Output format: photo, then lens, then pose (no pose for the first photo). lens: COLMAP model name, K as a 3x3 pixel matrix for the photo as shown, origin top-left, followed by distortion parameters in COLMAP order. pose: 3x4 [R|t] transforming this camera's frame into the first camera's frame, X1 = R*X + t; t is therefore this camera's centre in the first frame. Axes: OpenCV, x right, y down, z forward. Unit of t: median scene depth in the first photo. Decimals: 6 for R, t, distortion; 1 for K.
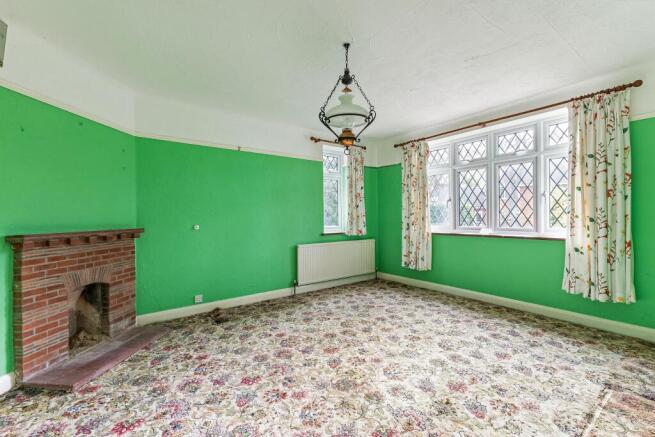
lens RADIAL K [[281.7, 0, 329.9], [0, 281.7, 218.9], [0, 0, 1]] dist [0.001086, 0.000063]
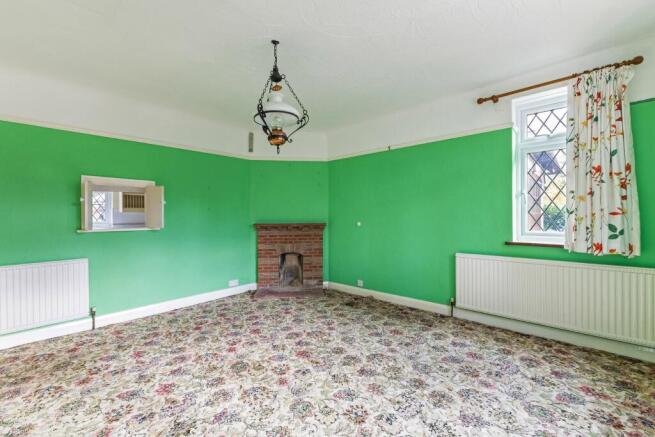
lens RADIAL K [[281.7, 0, 329.9], [0, 281.7, 218.9], [0, 0, 1]] dist [0.001086, 0.000063]
pose [[0.184692, 0.016849, -0.982652, 0.717257], [-0.003614, 0.999858, 0.016465, -0.011839], [0.982790, 0.000510, 0.184726, 0.675513]]
